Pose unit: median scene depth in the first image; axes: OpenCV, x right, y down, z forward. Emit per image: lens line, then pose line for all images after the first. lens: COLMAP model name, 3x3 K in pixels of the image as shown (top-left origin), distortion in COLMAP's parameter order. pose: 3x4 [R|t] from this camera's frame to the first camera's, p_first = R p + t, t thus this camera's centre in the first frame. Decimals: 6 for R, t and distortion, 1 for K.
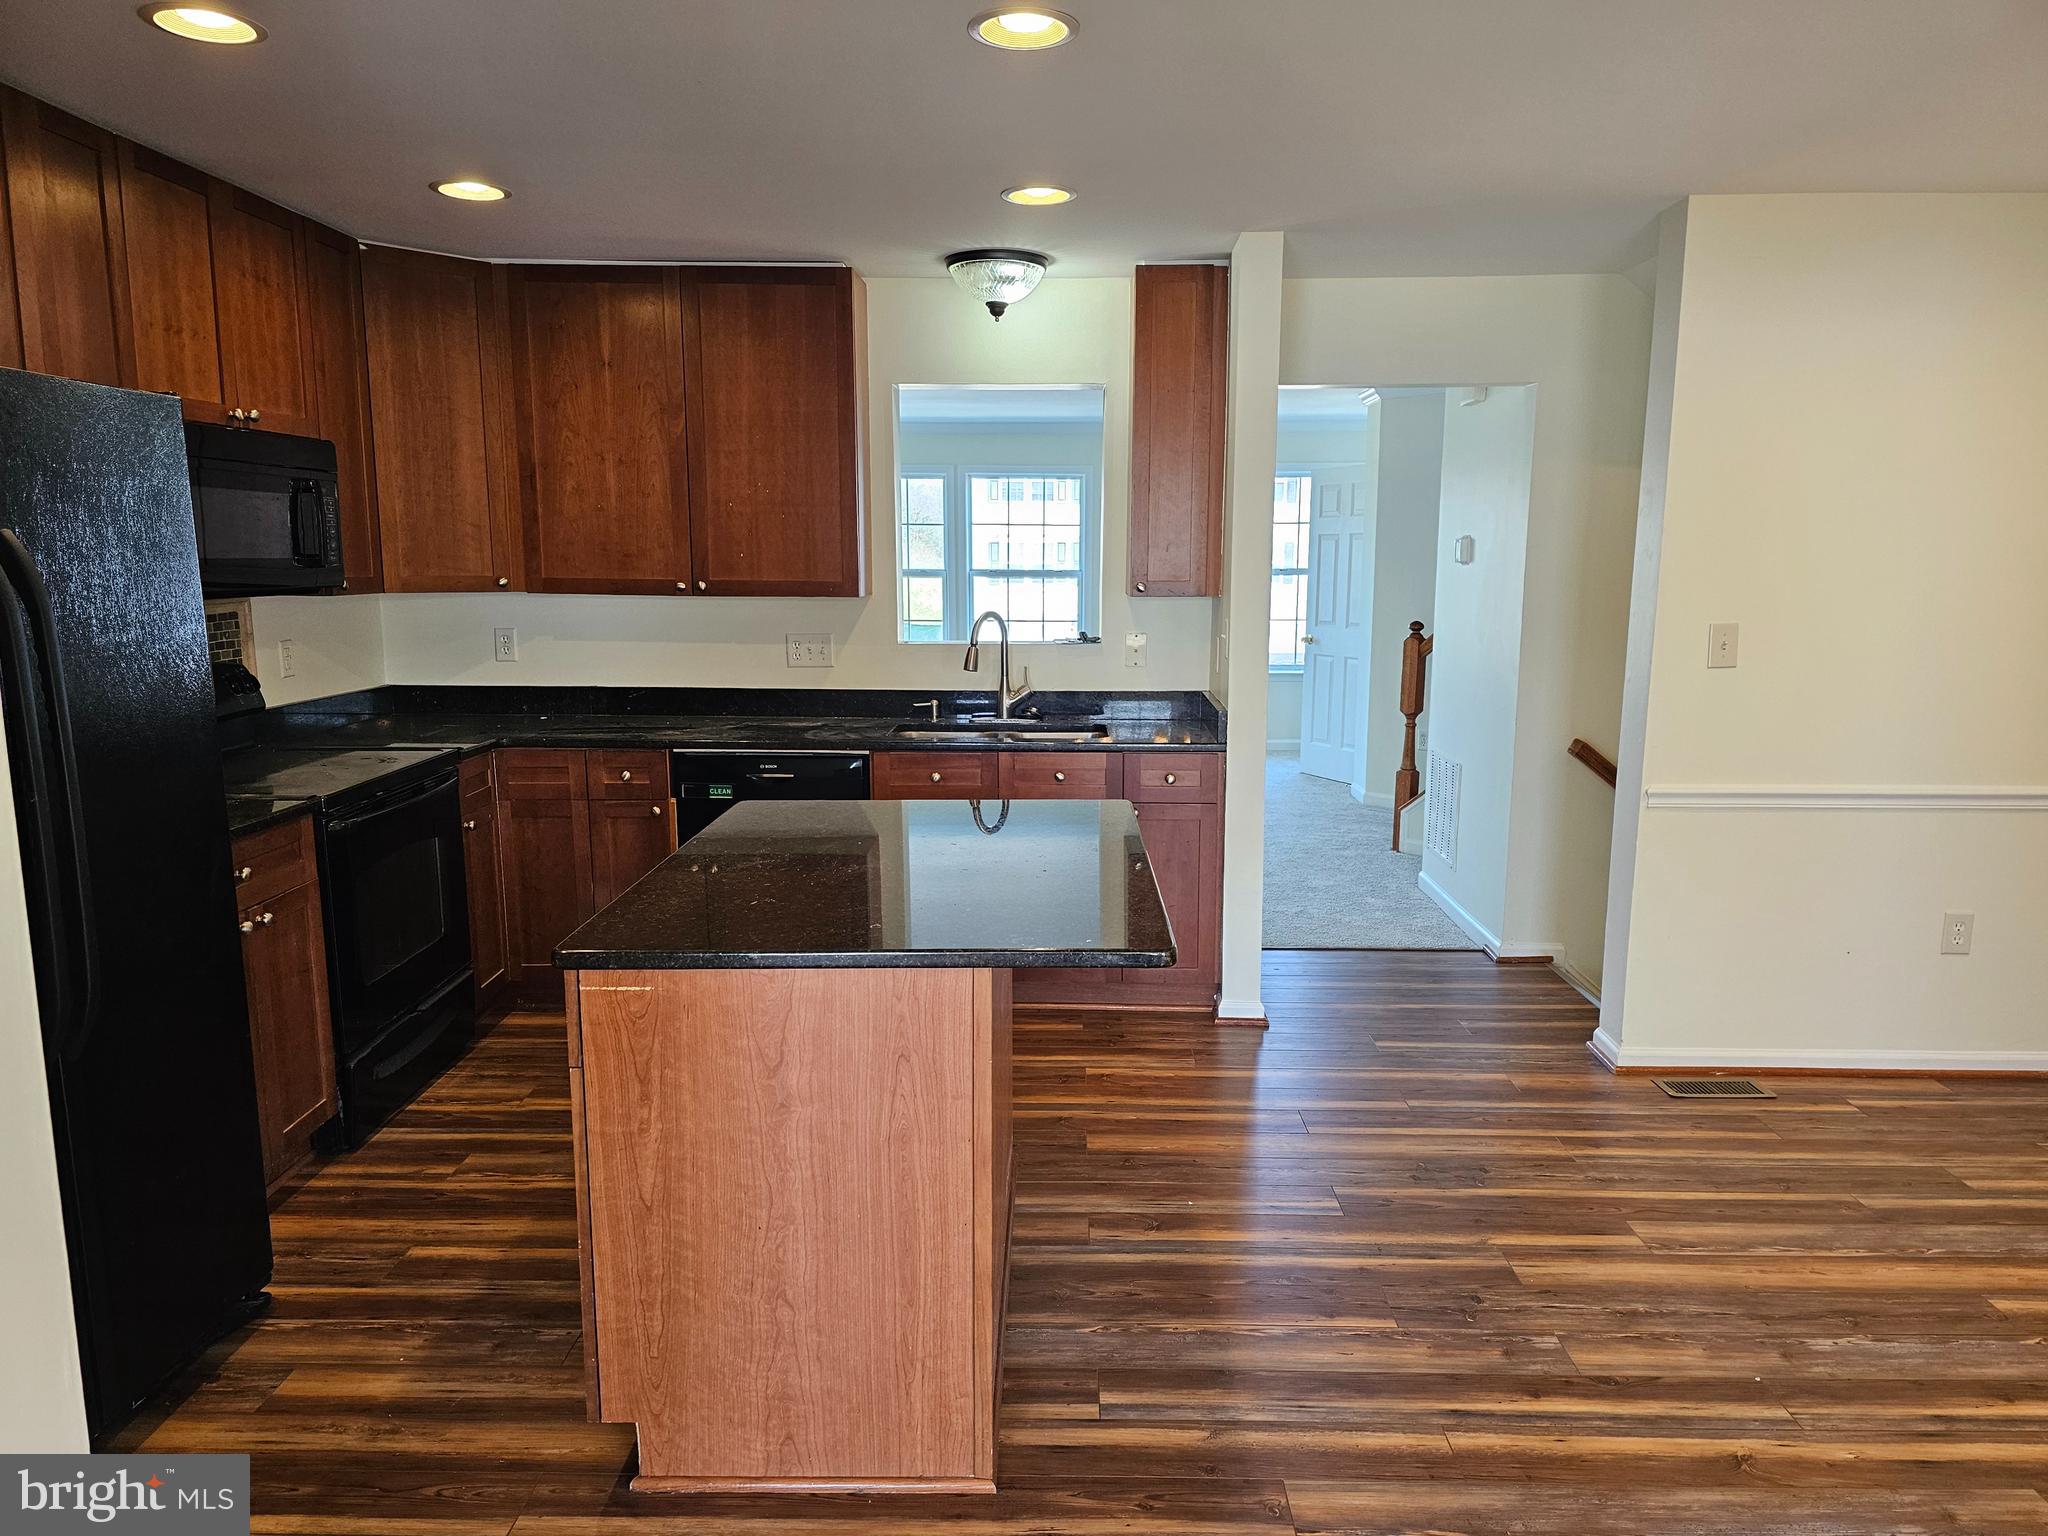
lens RADIAL K [[1369.8, 0, 1040.9], [0, 1369.8, 775.9], [0, 0, 1]] dist [0.056759, -0.012628]
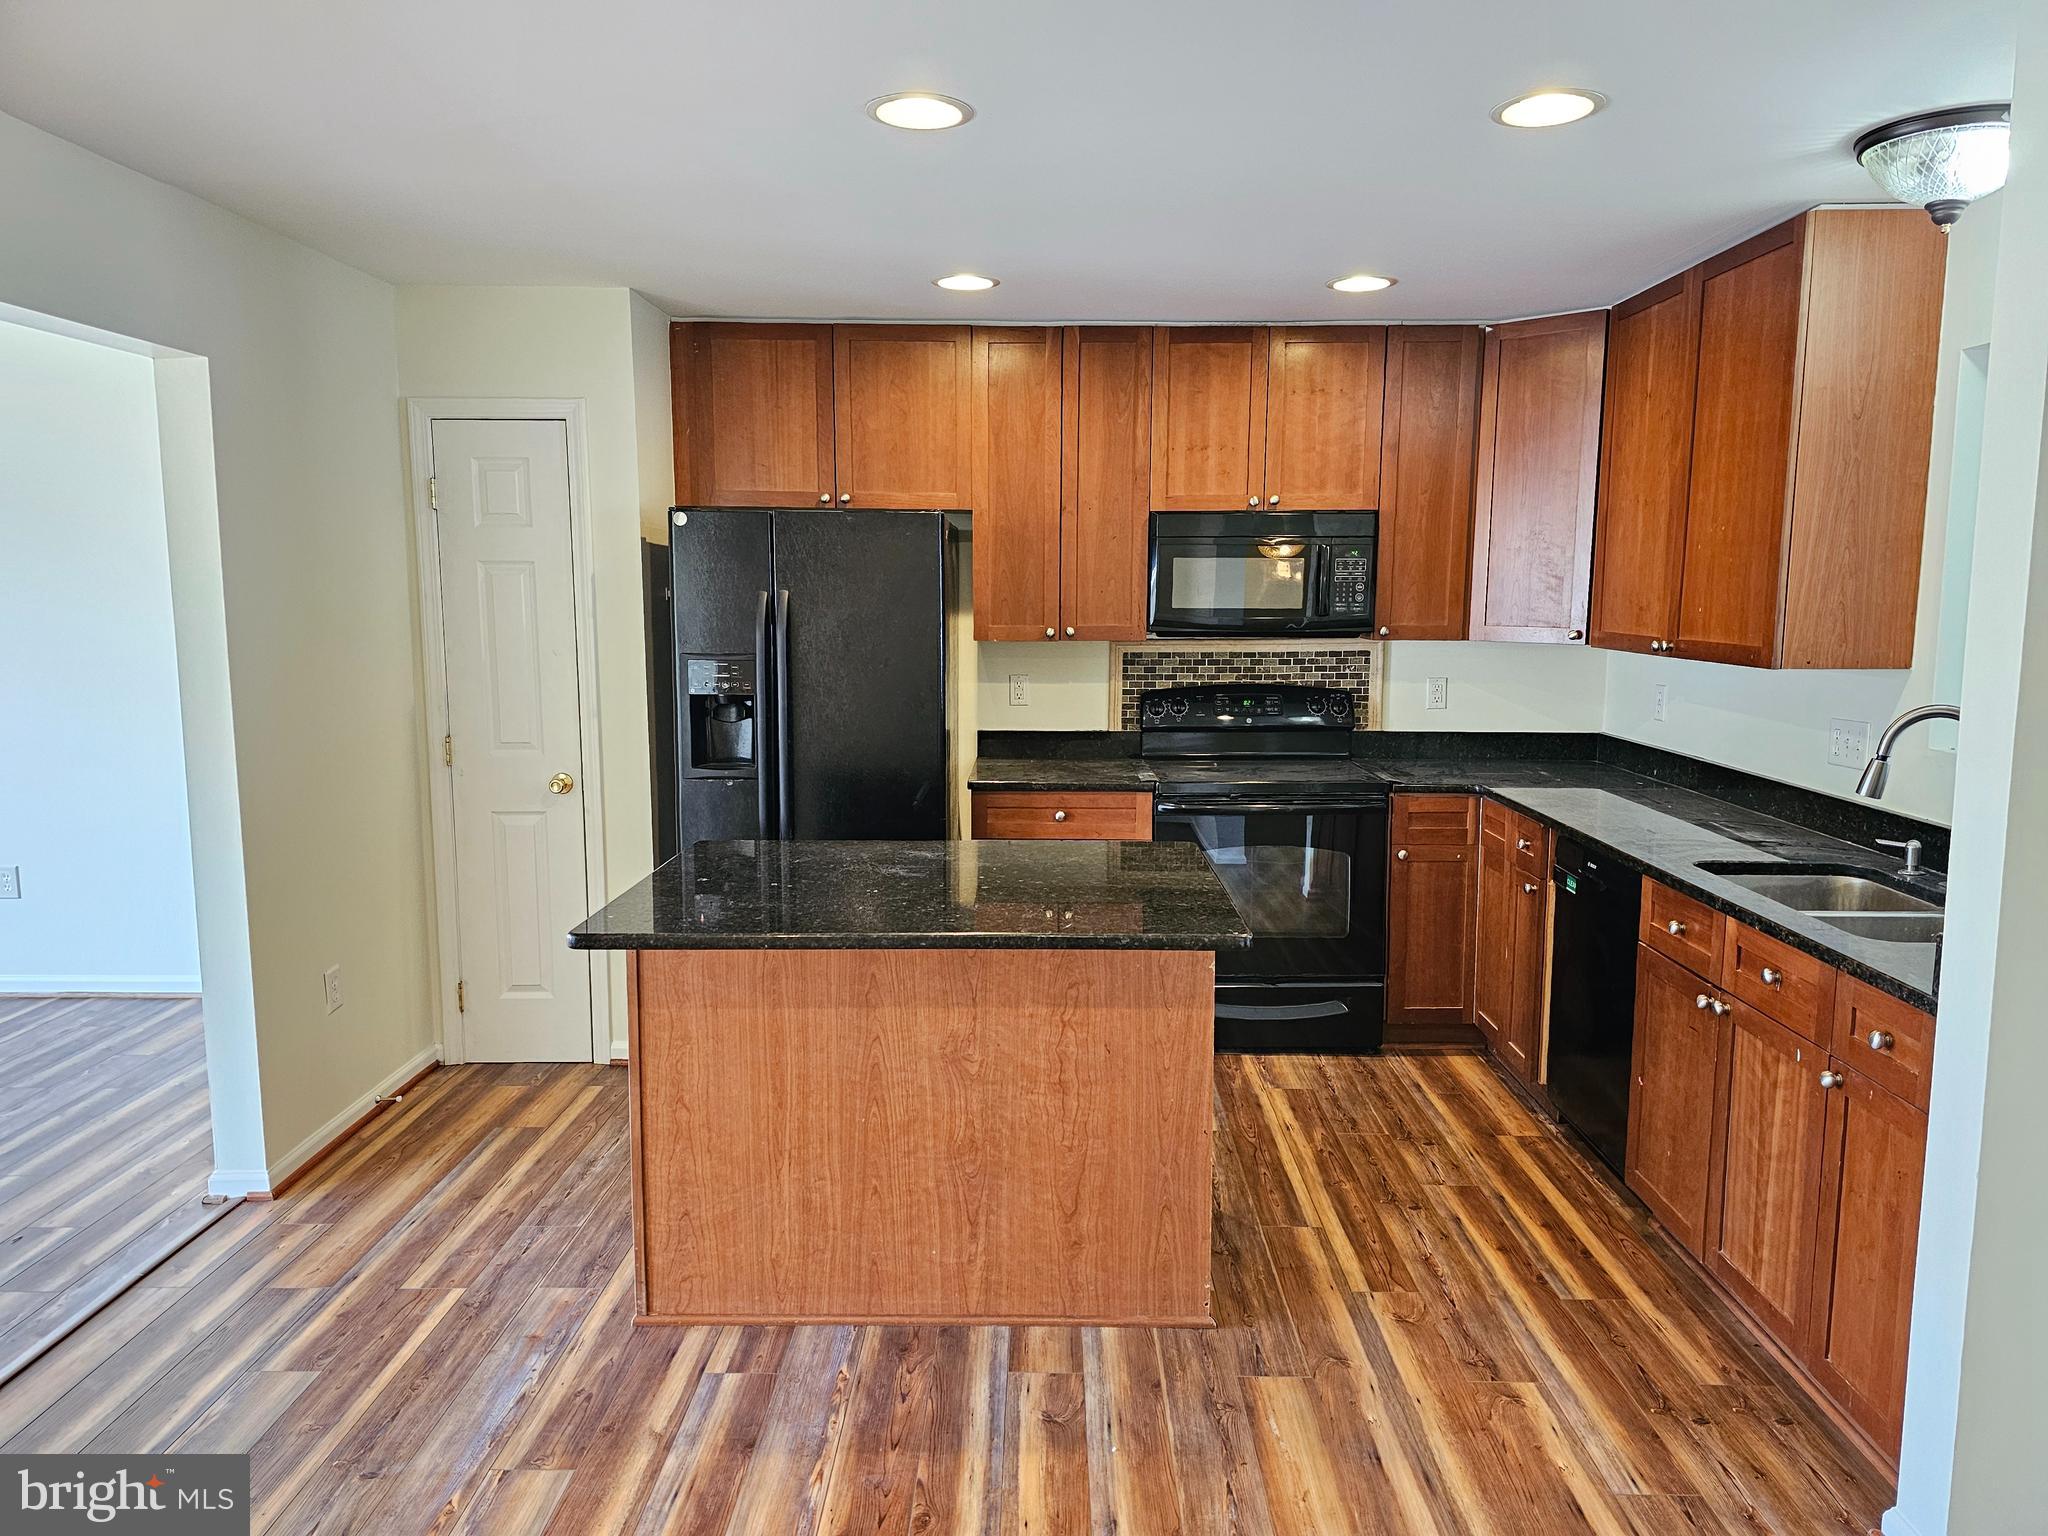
lens RADIAL K [[1369.8, 0, 1037.6], [0, 1369.8, 766.7], [0, 0, 1]] dist [0.056759, -0.012628]
pose [[0.004854, 0.128230, -0.991733, 0.749444], [-0.169584, 0.977485, 0.125557, -0.137559], [0.985504, 0.167572, 0.026490, 0.791850]]
